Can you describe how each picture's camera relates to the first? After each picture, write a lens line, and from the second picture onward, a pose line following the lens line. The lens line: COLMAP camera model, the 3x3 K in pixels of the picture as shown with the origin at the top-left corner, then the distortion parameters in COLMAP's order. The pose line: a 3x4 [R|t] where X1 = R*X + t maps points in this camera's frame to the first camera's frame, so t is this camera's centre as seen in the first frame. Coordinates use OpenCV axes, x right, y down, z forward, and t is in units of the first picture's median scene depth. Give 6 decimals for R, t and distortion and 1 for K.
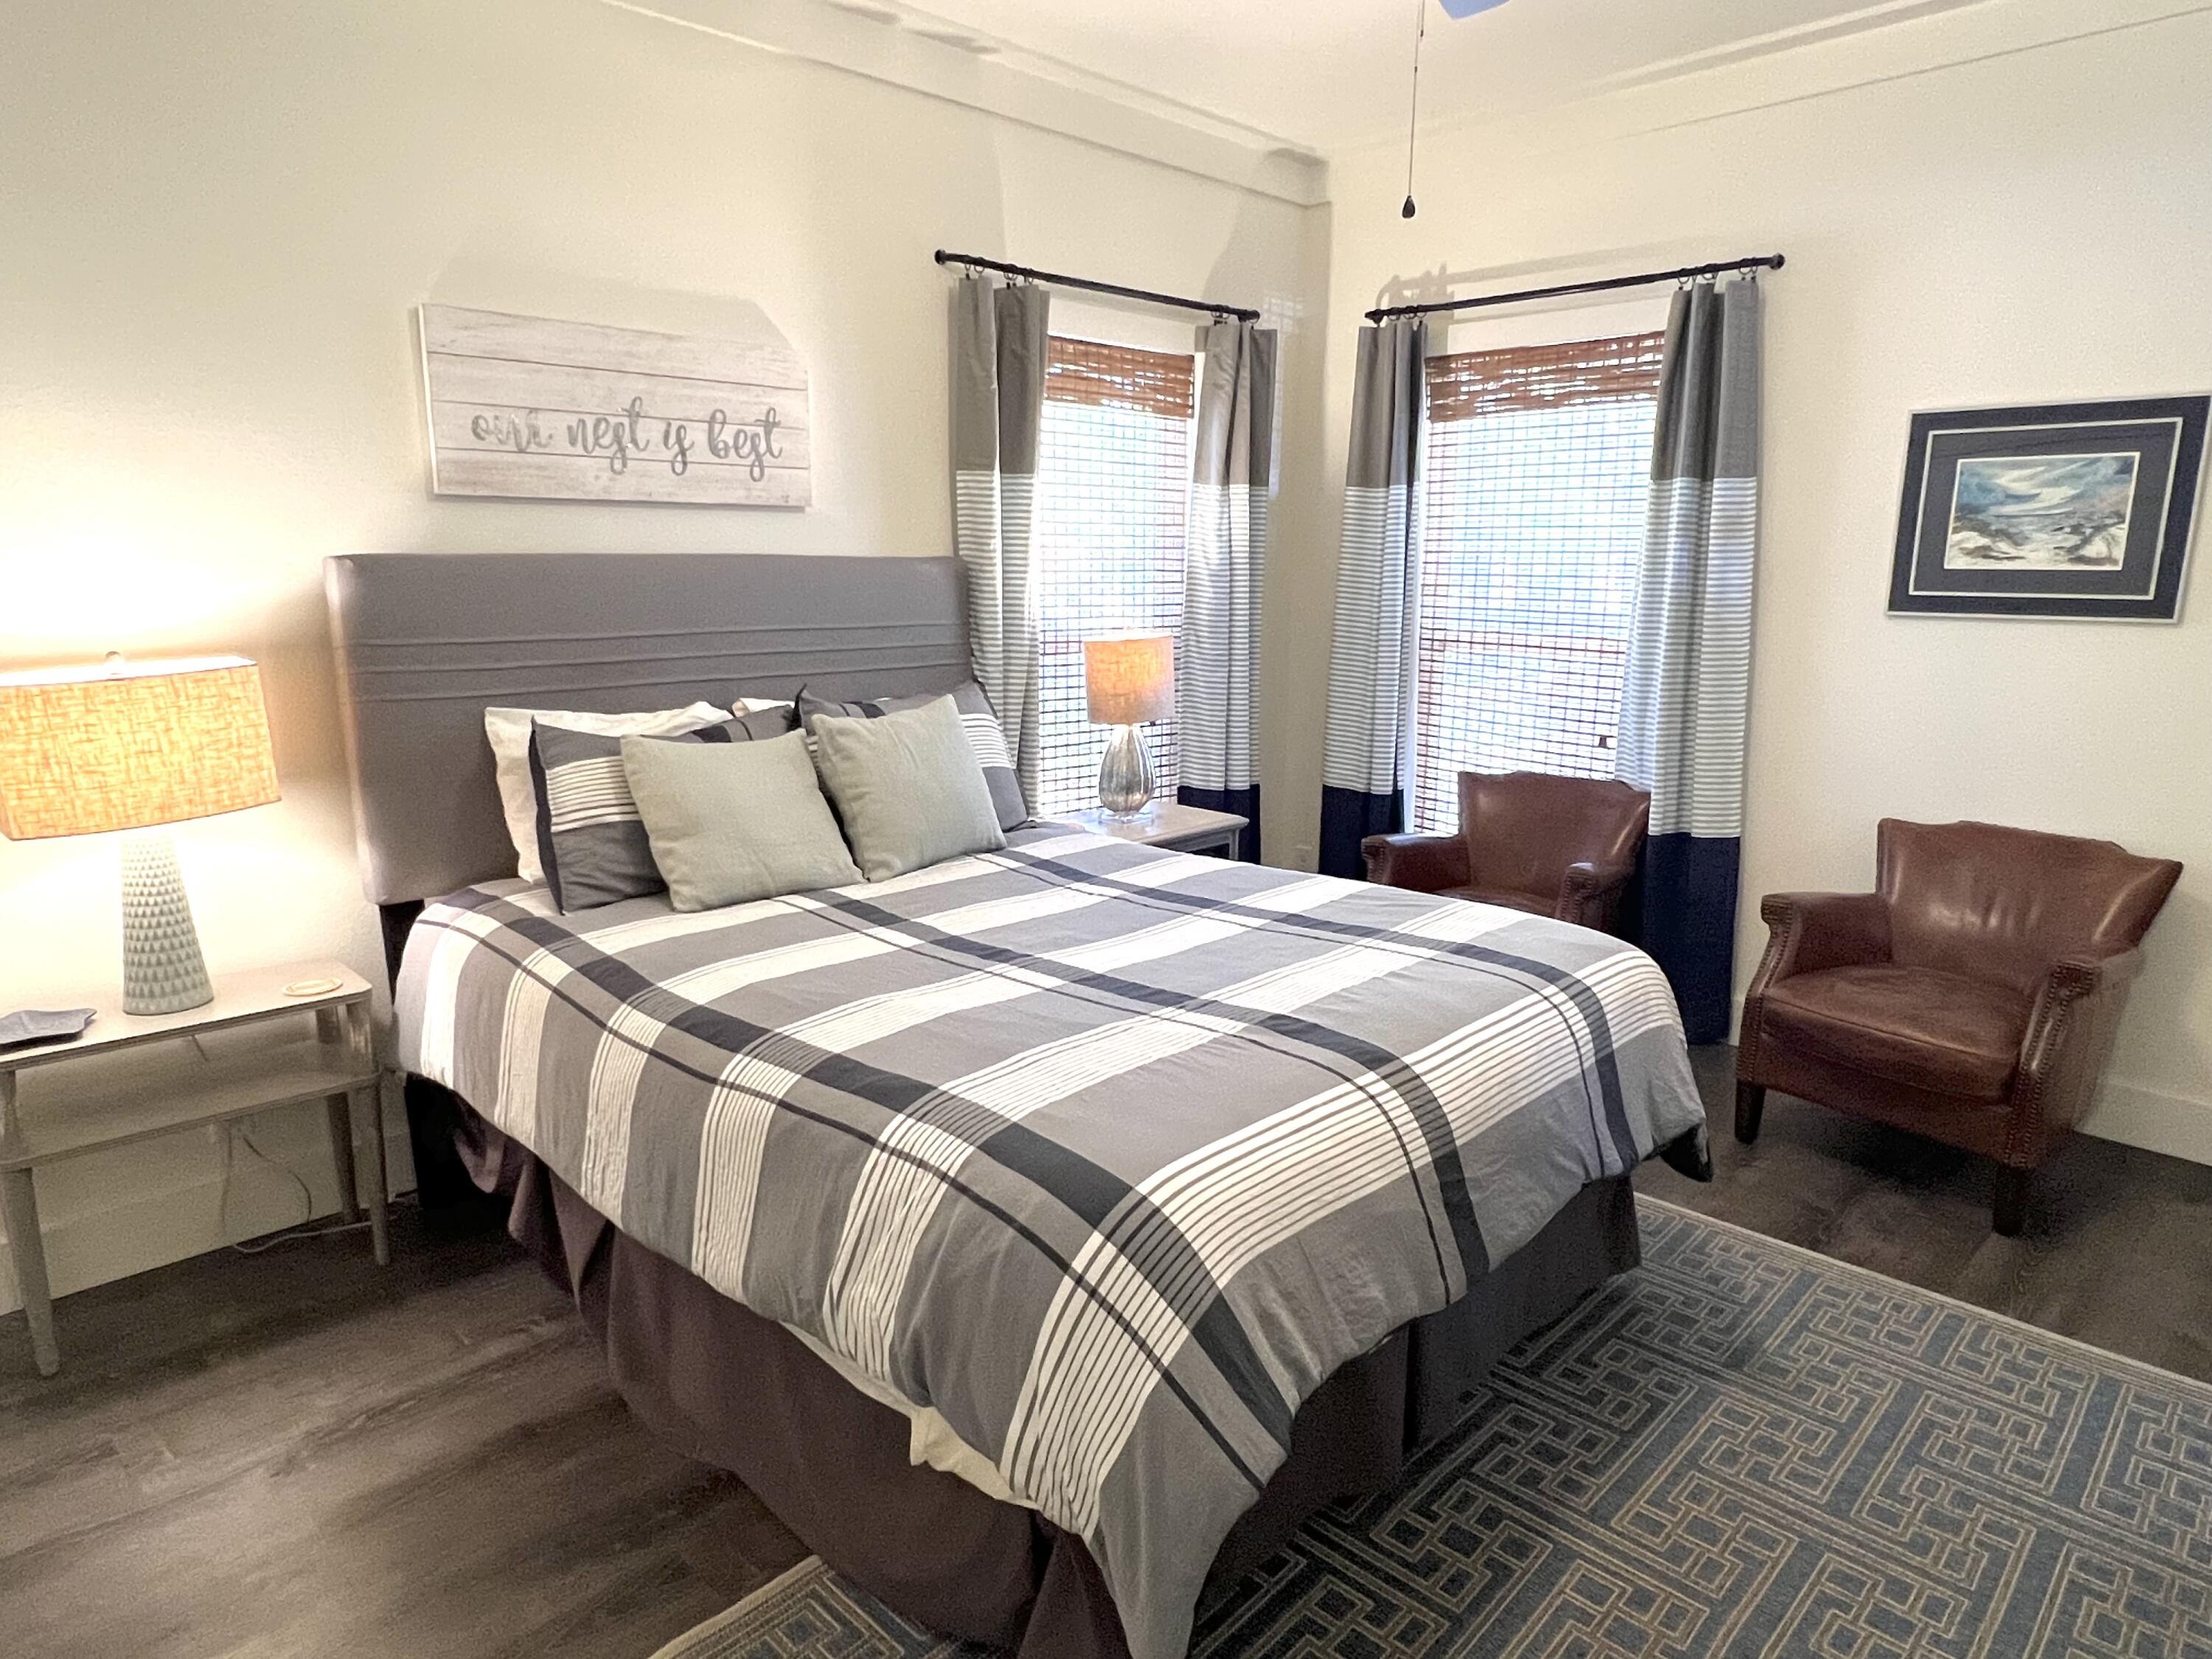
lens RADIAL K [[1350.3, 0, 1102.4], [0, 1350.3, 826.1], [0, 0, 1]] dist [-0.007359, 0.003473]
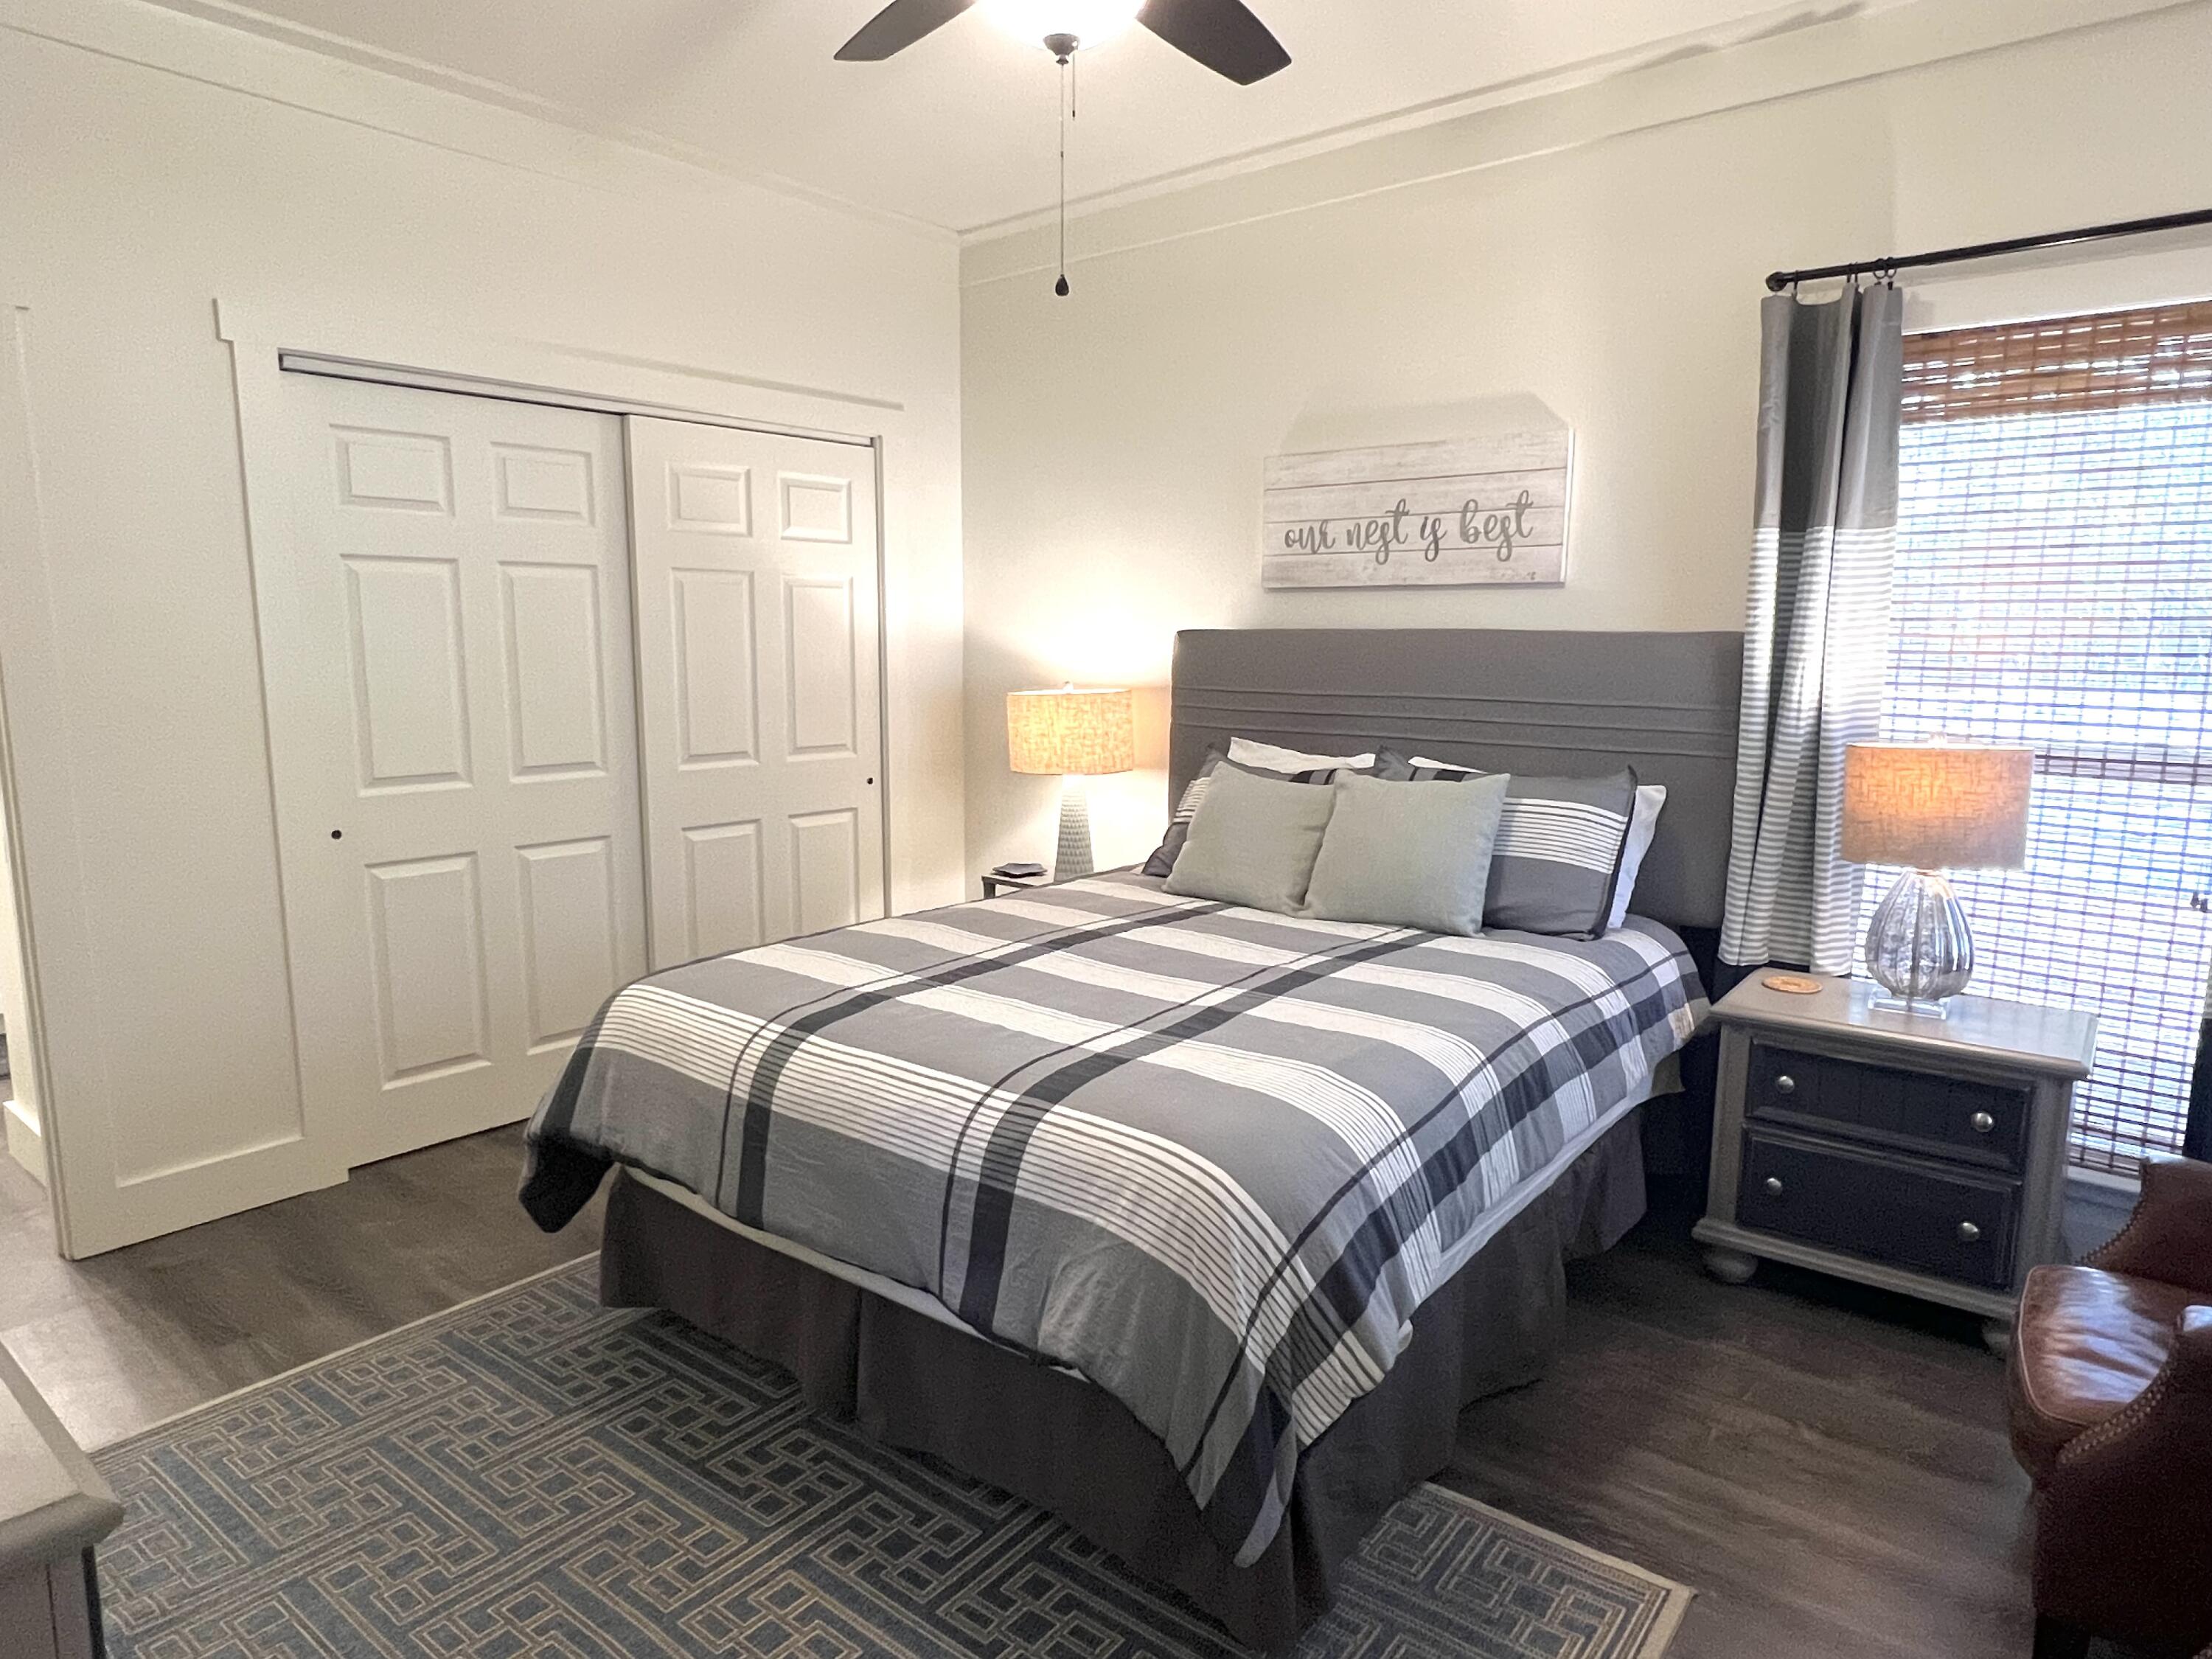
lens RADIAL K [[1350.3, 0, 1100.8], [0, 1350.3, 832.4], [0, 0, 1]] dist [-0.007359, 0.003473]
pose [[0.095609, 0.141120, -0.985365, 0.839446], [-0.200079, 0.972422, 0.119853, -0.118928], [0.975104, 0.185692, 0.121207, 0.639913]]
